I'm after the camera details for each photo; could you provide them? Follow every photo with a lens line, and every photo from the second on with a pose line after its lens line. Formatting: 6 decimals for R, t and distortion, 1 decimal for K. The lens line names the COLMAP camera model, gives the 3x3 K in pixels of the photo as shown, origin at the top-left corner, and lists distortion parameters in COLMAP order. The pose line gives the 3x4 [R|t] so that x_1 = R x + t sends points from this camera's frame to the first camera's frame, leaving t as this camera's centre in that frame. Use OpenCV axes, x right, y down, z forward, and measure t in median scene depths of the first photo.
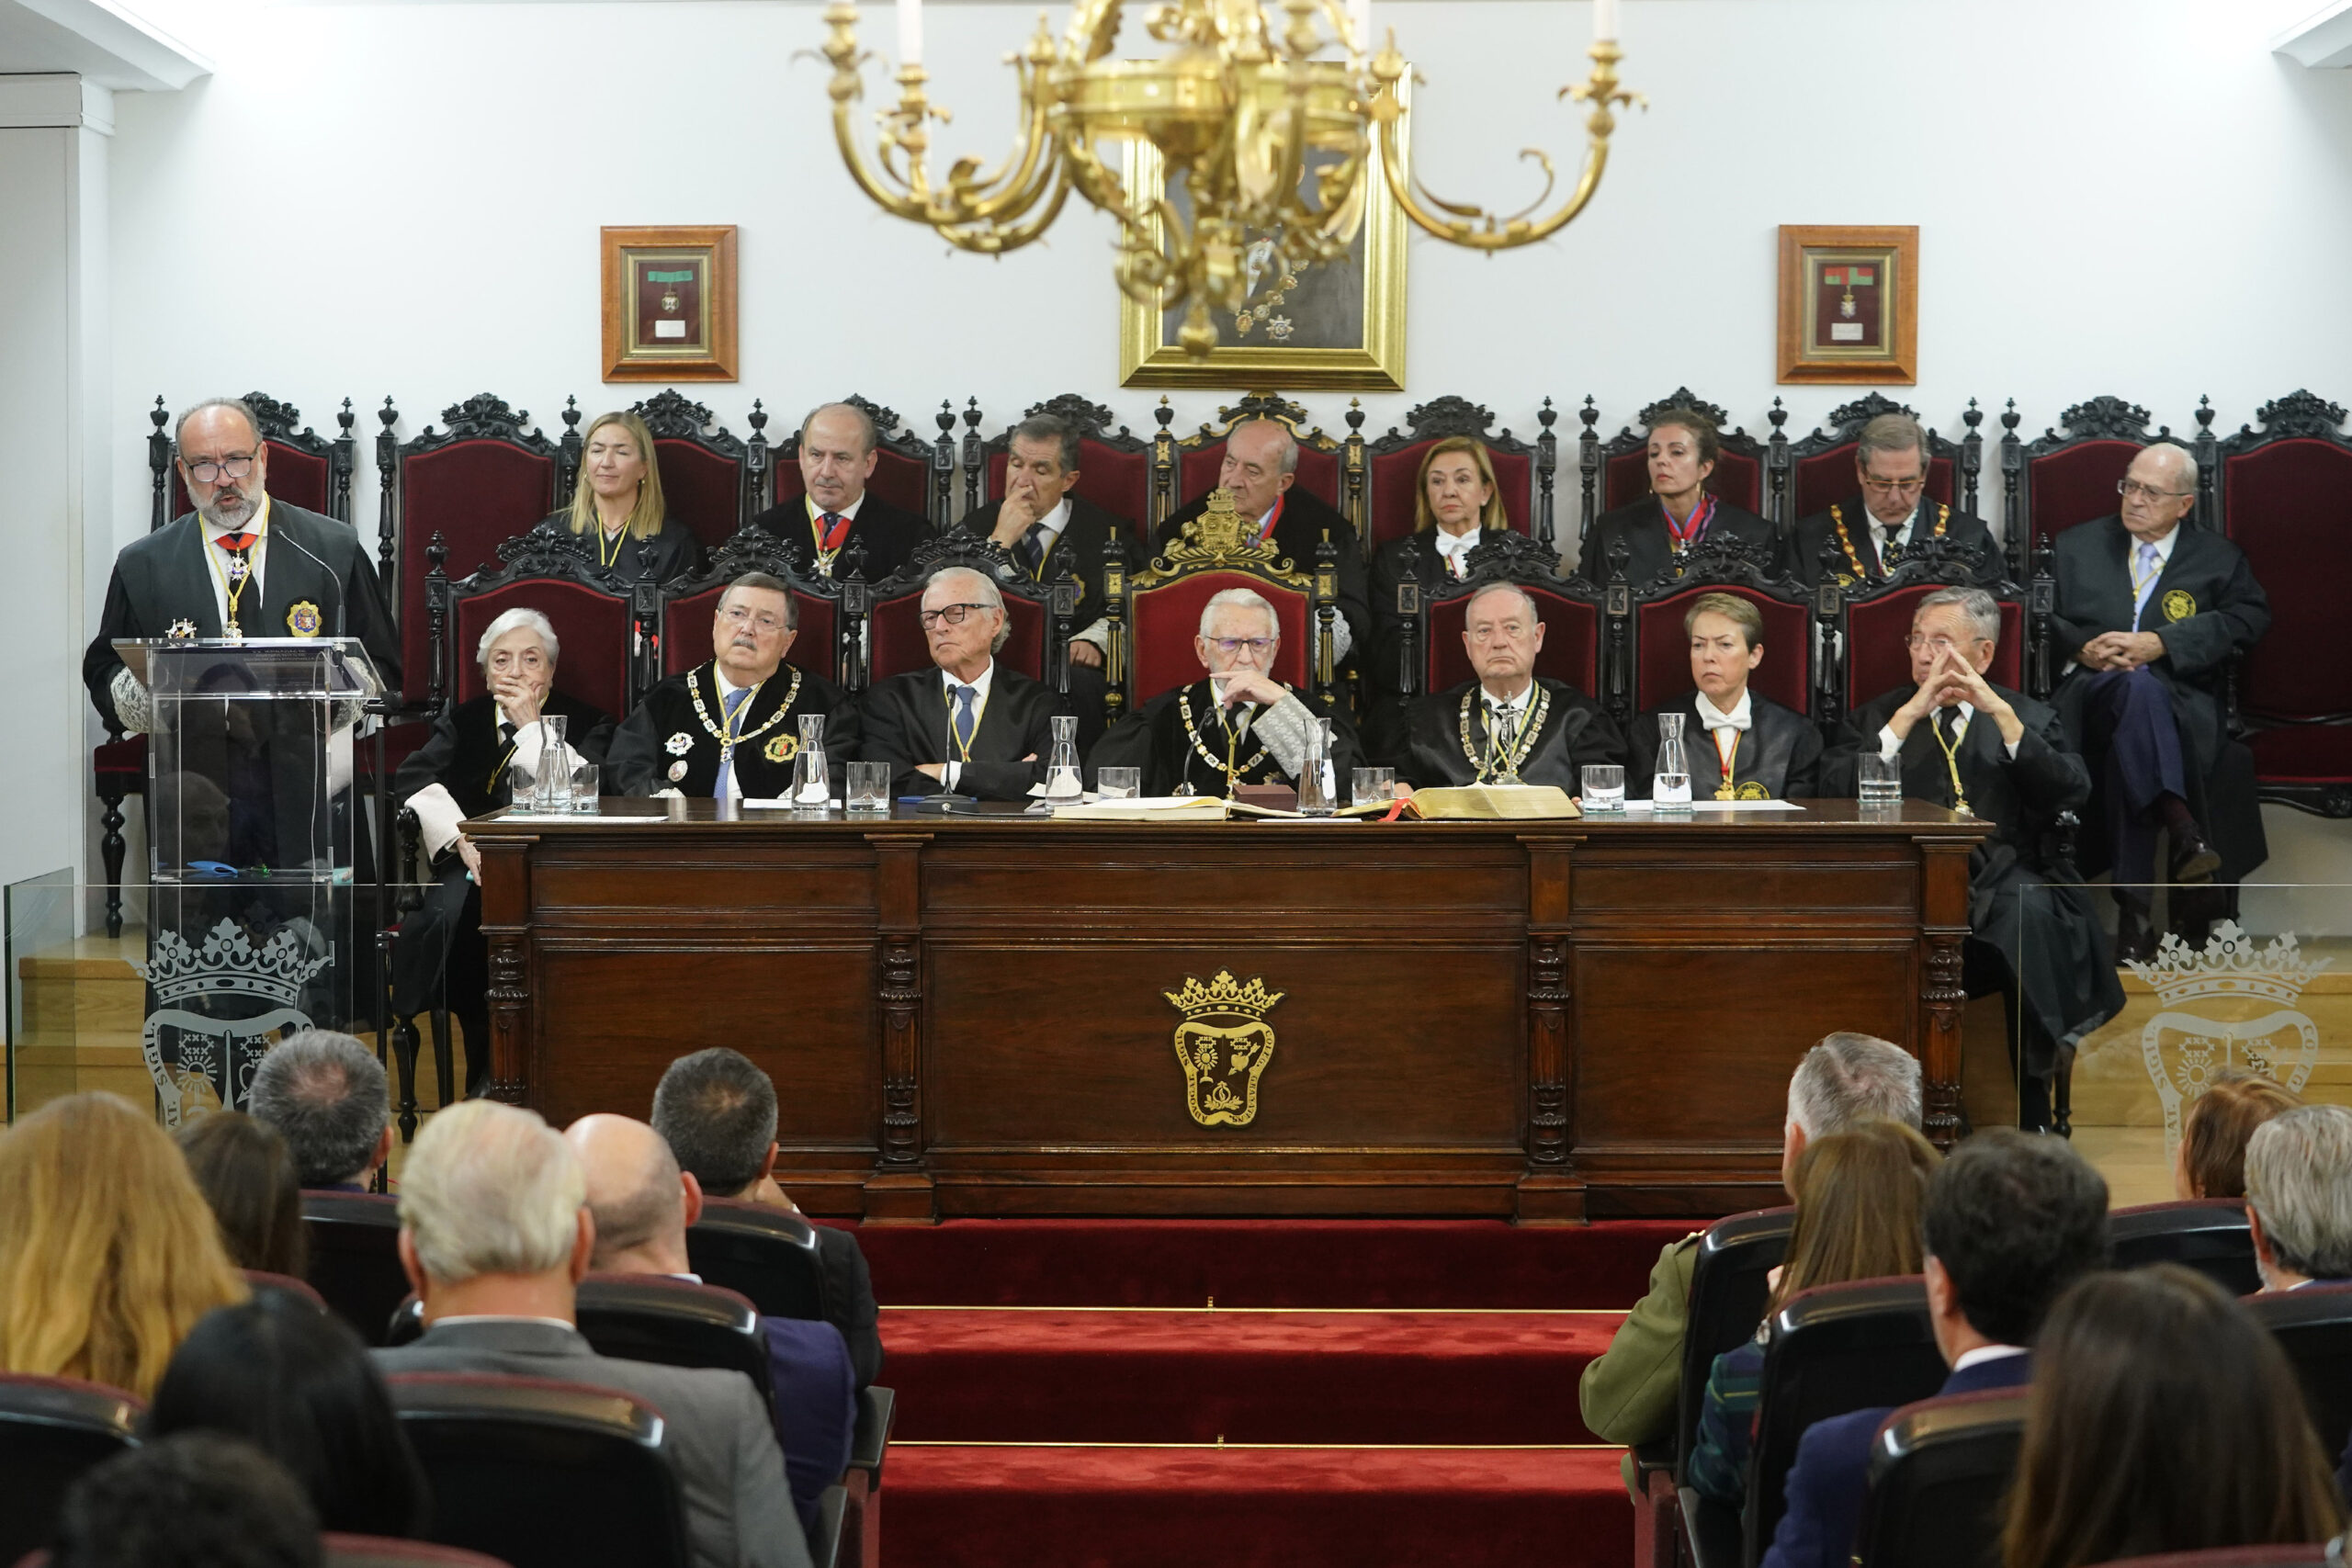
lens RADIAL K [[4719.5, 0, 1275.2], [0, 4719.5, 786.0], [0, 0, 1]] dist [-0.089454, 0.148691]
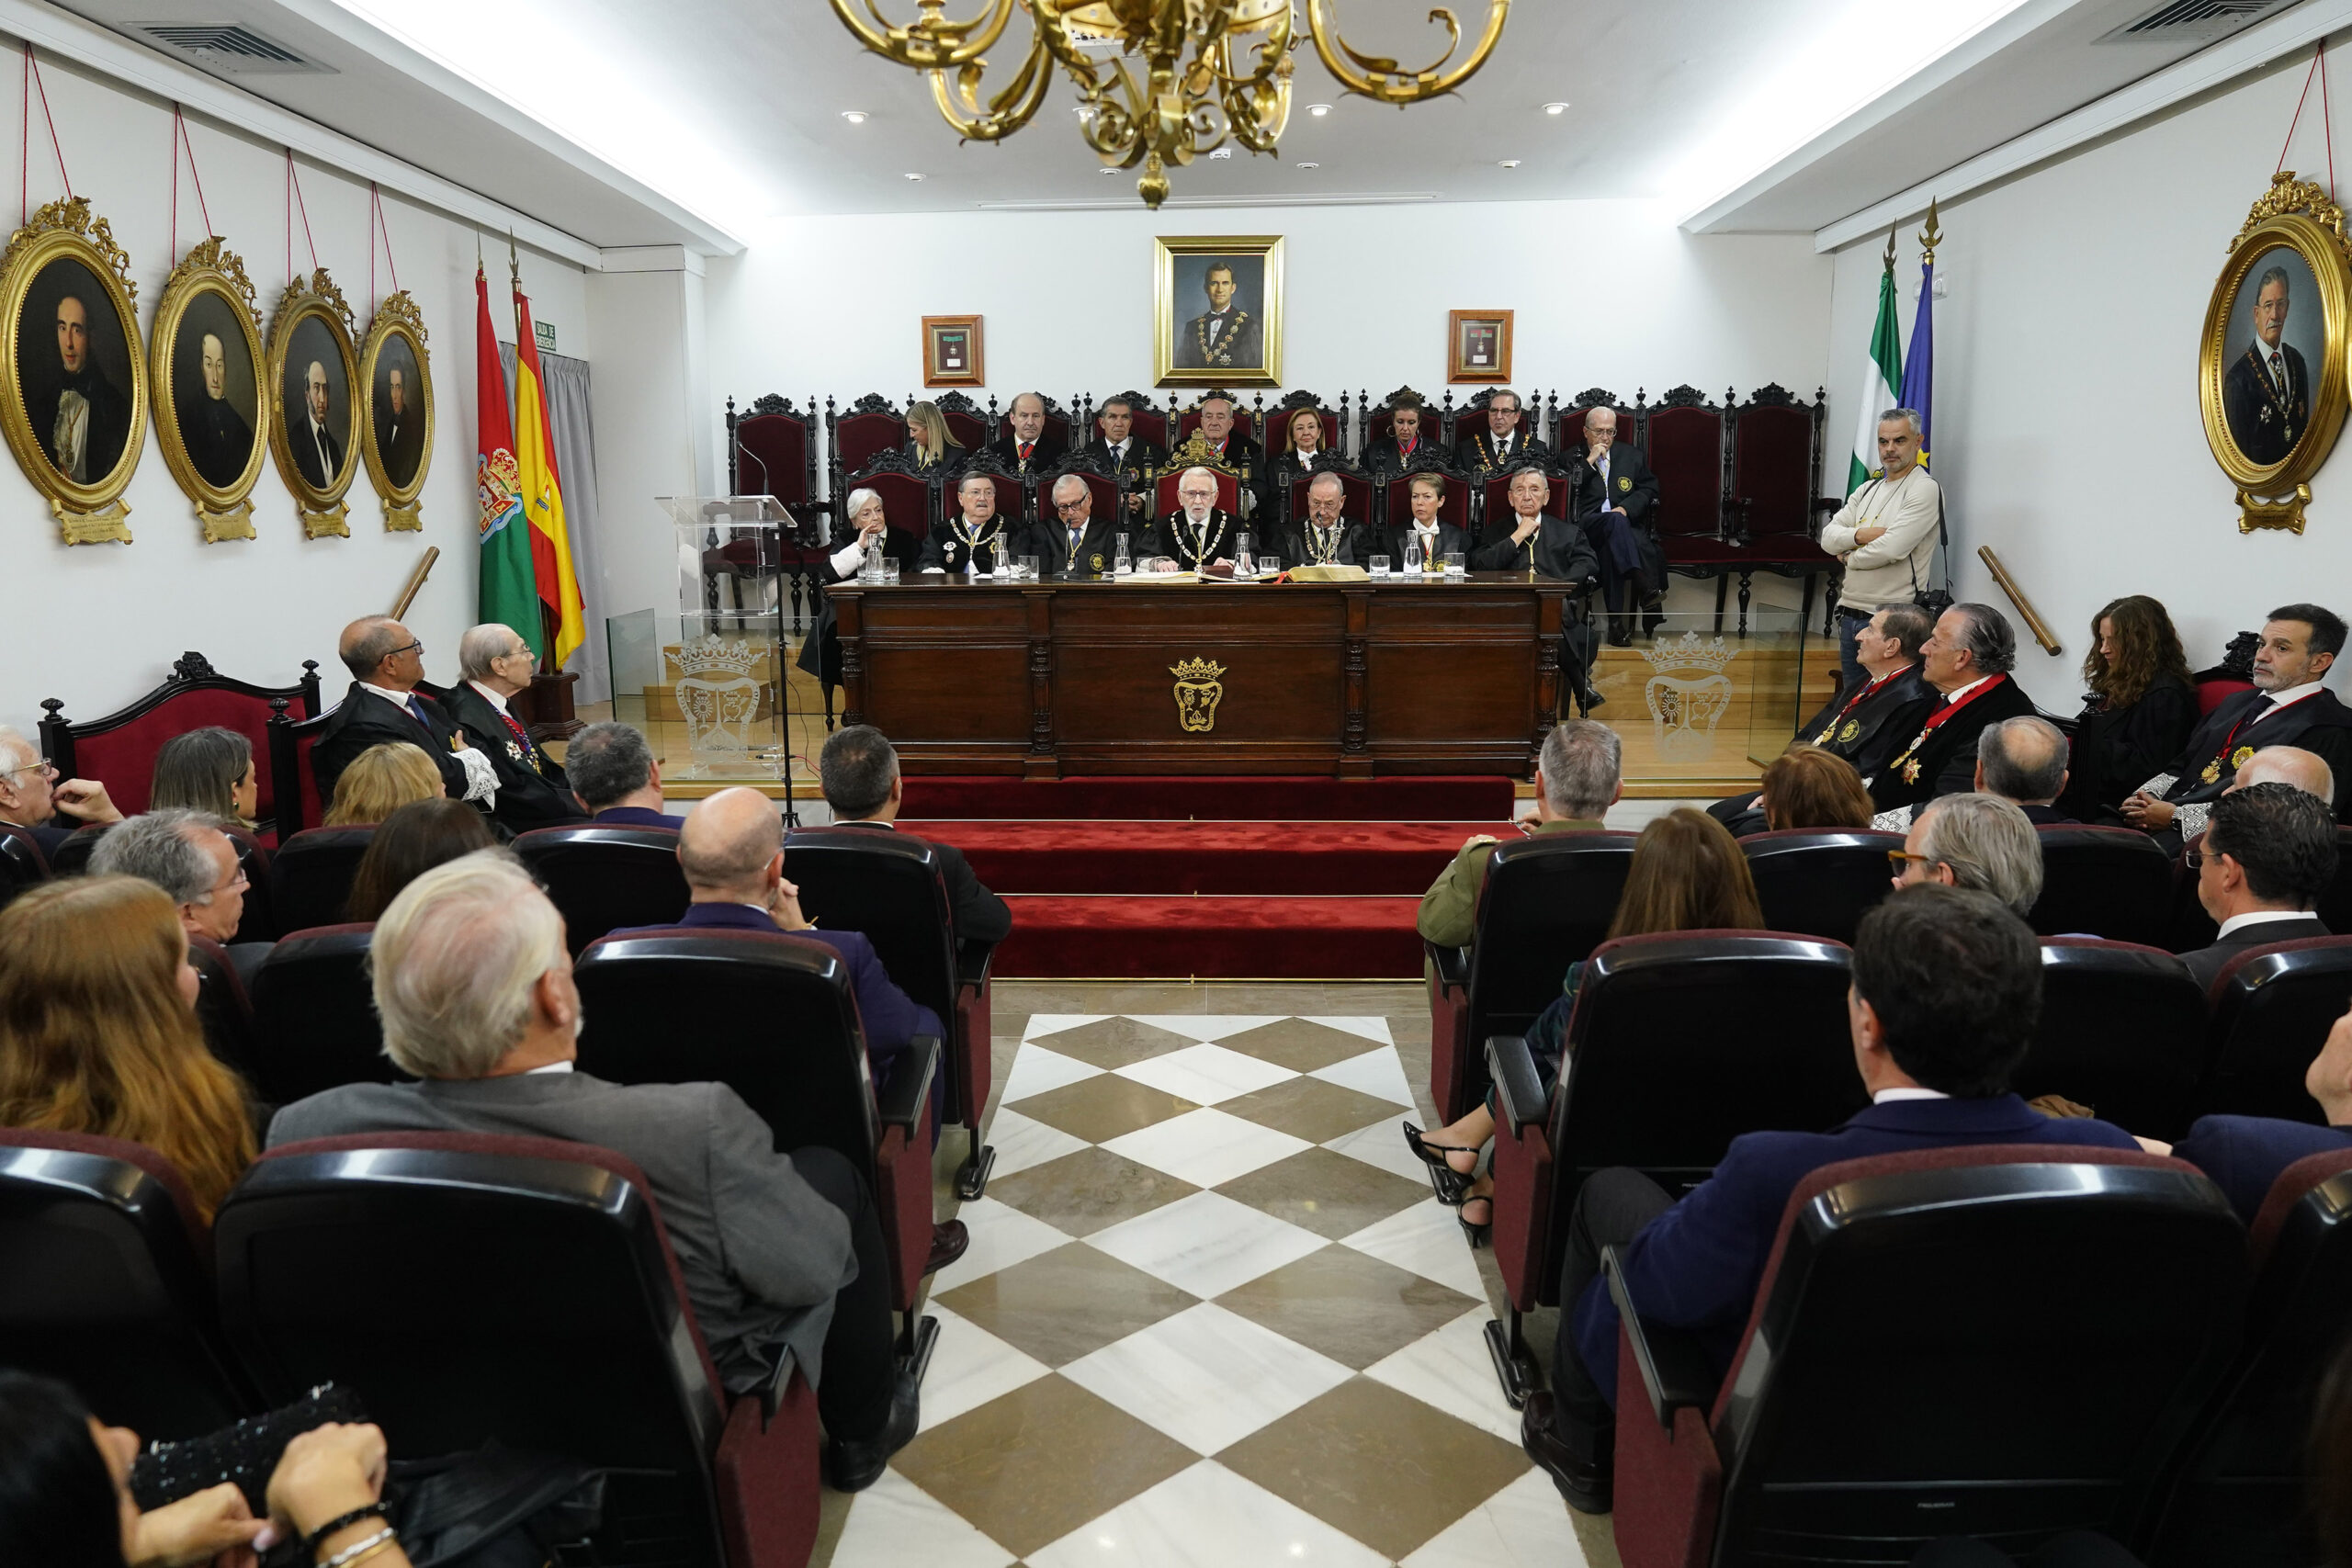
lens RADIAL K [[1593.1, 0, 1173.0], [0, 1593.1, 805.6], [0, 0, 1]] dist [-0.038437, 0.023490]
pose [[0.999488, -0.000323, -0.032003, 0.000414], [0.005081, 0.988869, 0.148701, -0.000040], [0.031599, -0.148787, 0.988364, 0.224808]]
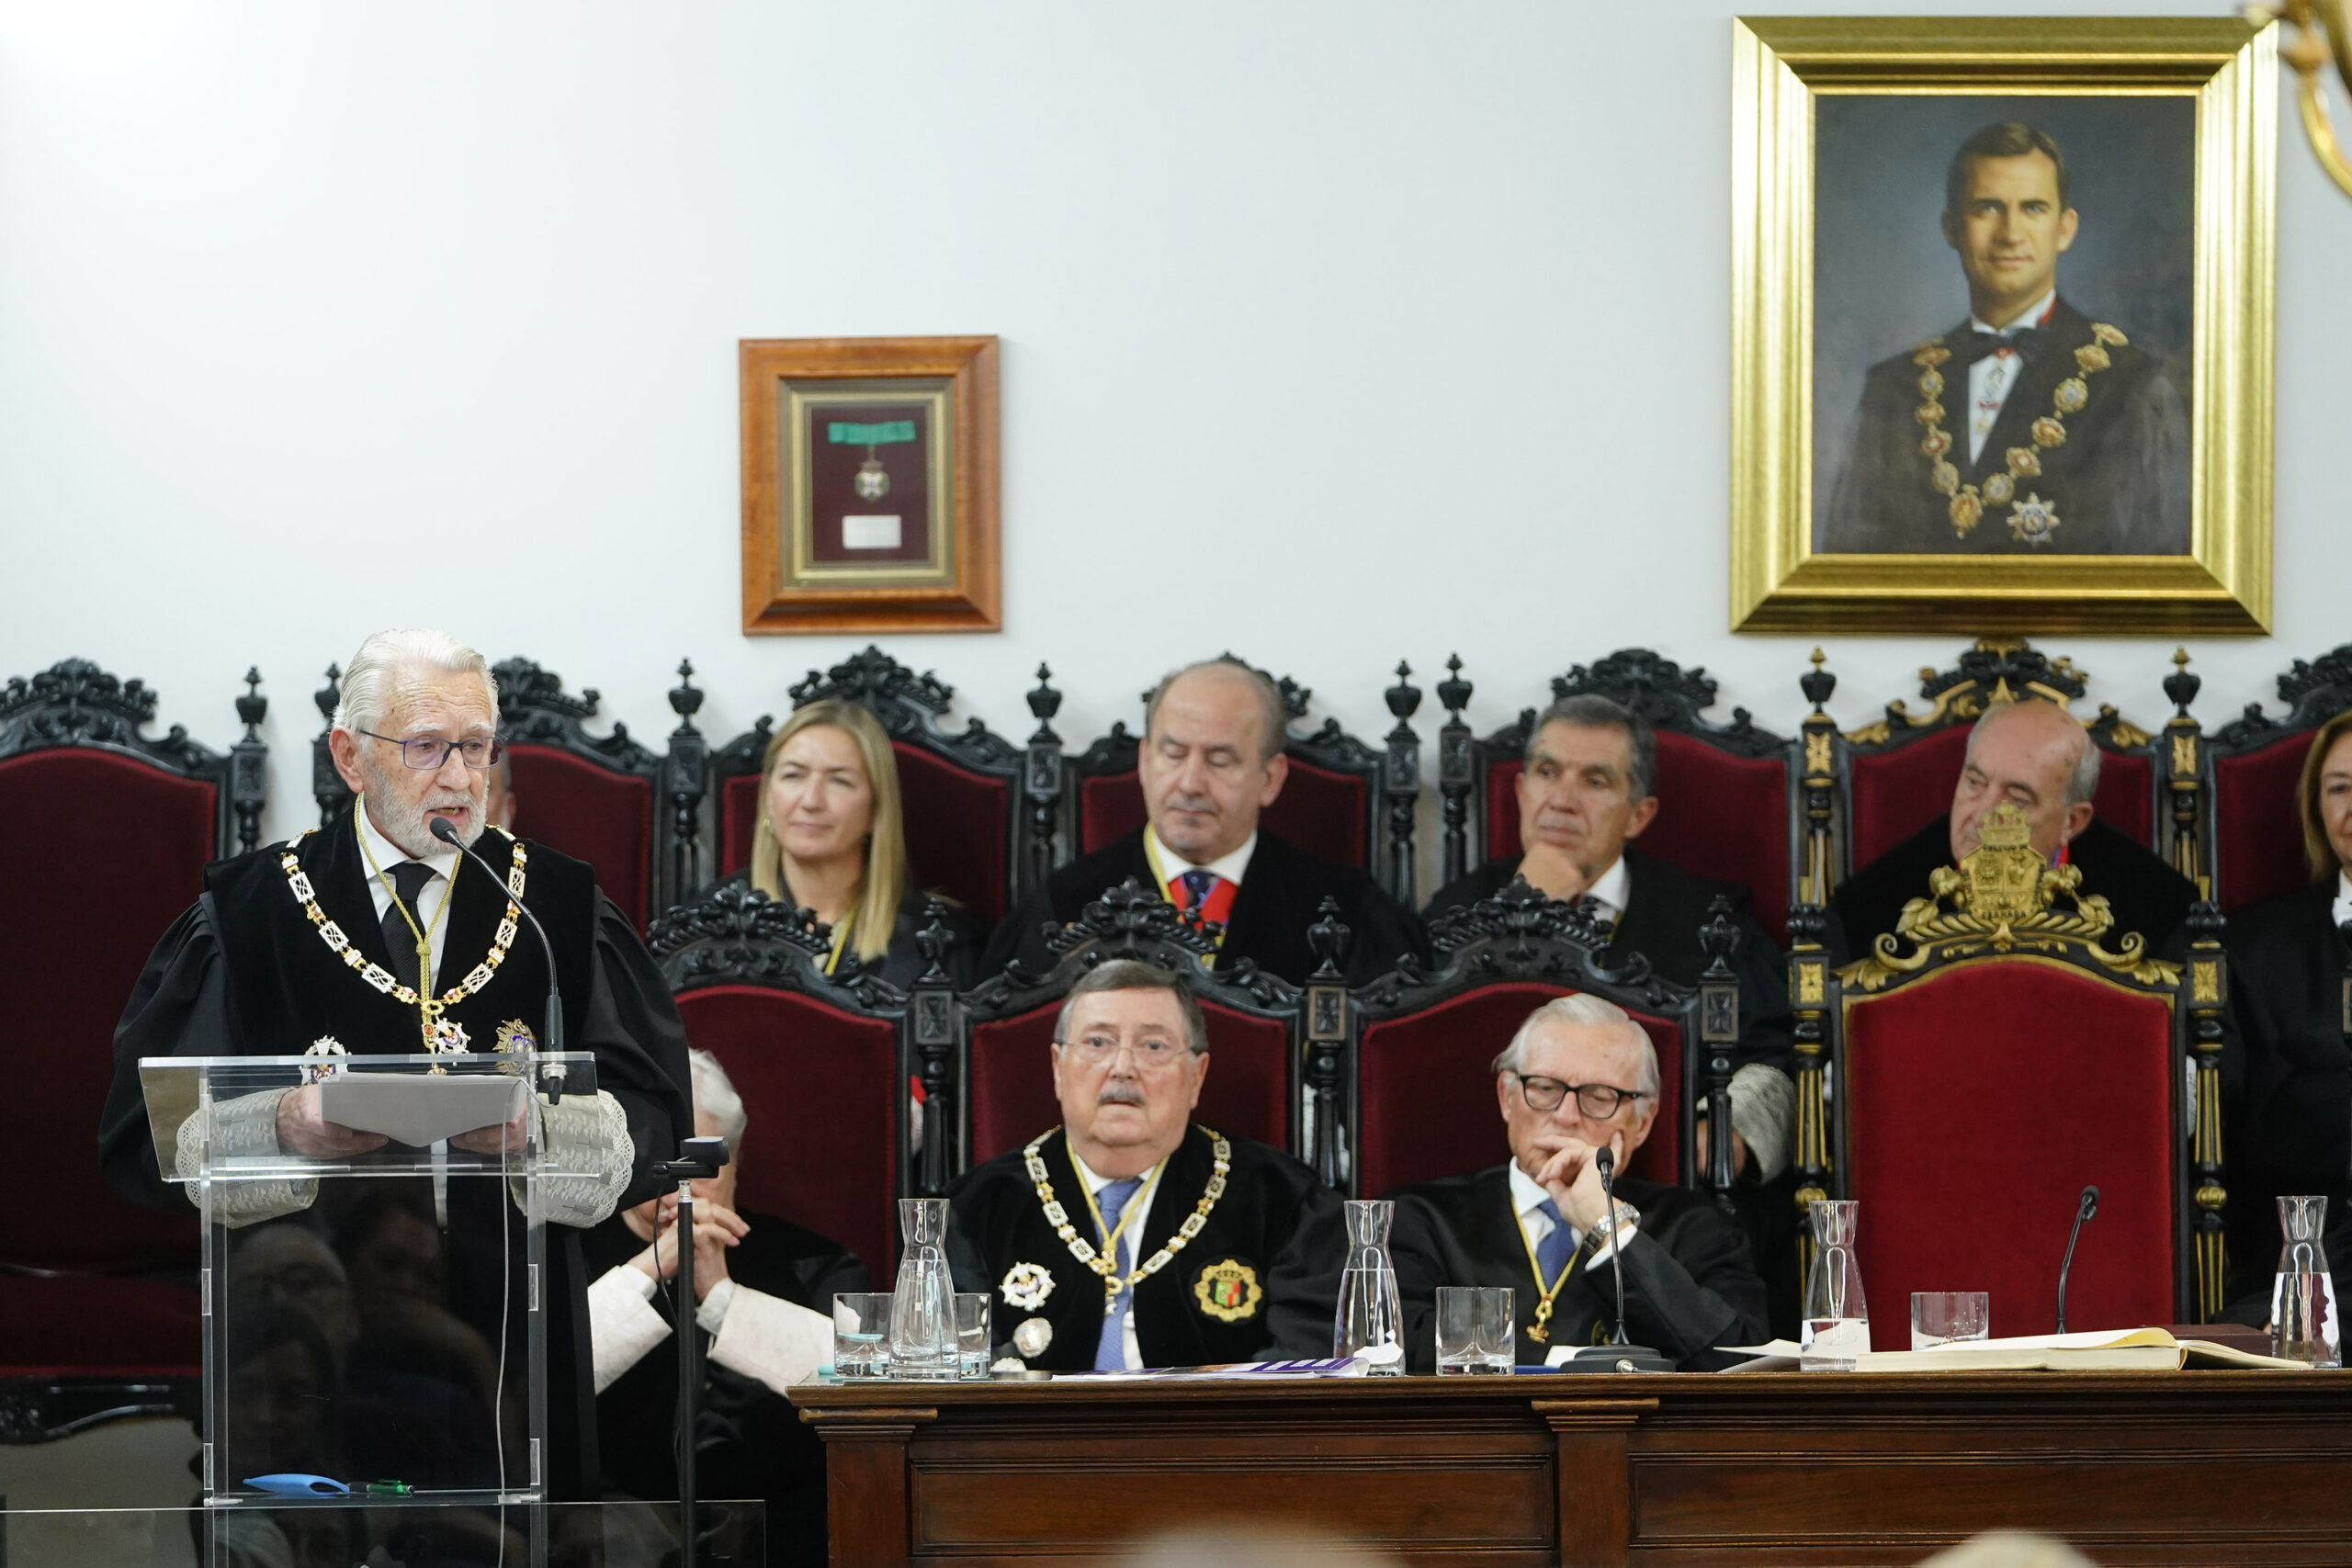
lens RADIAL K [[10193.4, 0, 1176.0], [0, 10193.4, 784.0], [0, 0, 1]] dist [0.106125, -3.905190]
pose [[0.999926, -0.010614, 0.005995, -0.102818], [0.011110, 0.995894, -0.089844, 0.034111], [-0.005016, 0.089904, 0.995938, -0.134086]]
